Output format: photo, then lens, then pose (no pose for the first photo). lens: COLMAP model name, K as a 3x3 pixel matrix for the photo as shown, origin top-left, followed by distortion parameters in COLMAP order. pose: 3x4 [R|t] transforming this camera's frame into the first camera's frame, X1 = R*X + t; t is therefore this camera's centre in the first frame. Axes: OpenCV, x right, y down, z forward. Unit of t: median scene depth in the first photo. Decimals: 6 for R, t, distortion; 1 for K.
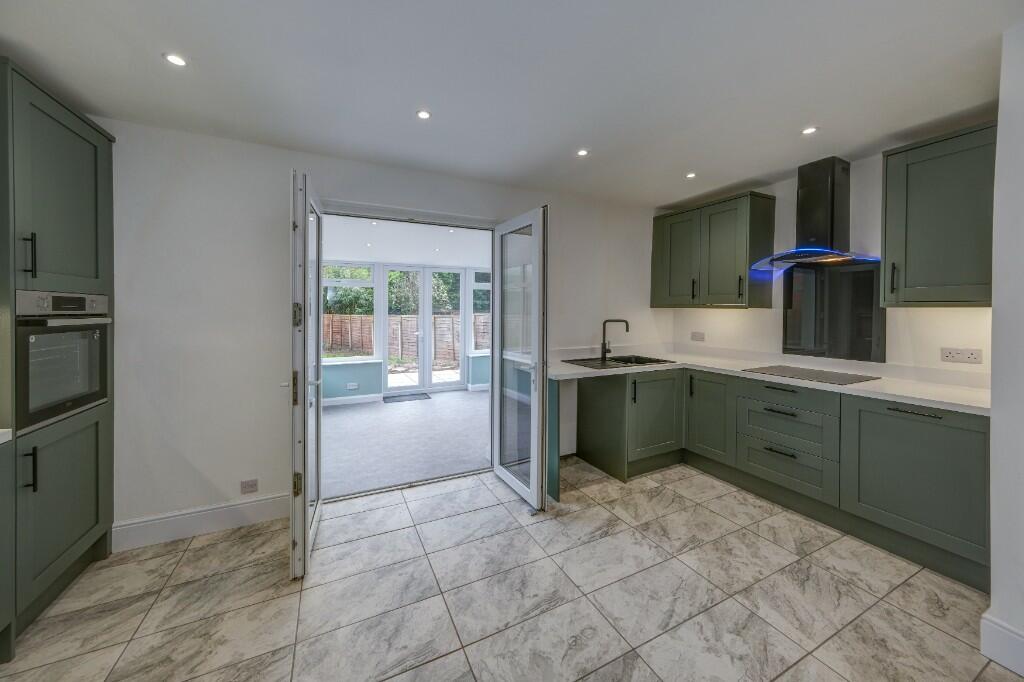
lens RADIAL K [[337.0, 0, 481.6], [0, 337.0, 312.5], [0, 0, 1]] dist [0.002930, 0.000337]
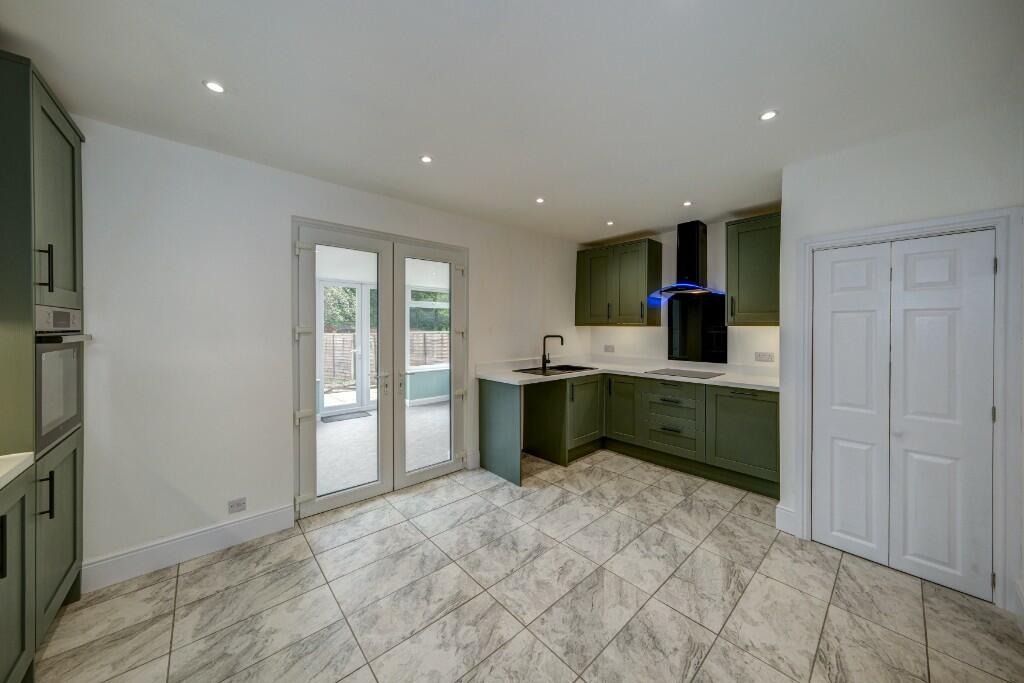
lens RADIAL K [[346.2, 0, 481.7], [0, 346.2, 326.6], [0, 0, 1]] dist [-0.000320, 0.001649]
pose [[0.960797, 0.002597, 0.277242, -0.320663], [-0.000167, 0.999961, -0.008788, 0.001369], [-0.277254, 0.008397, 0.960760, -0.196421]]
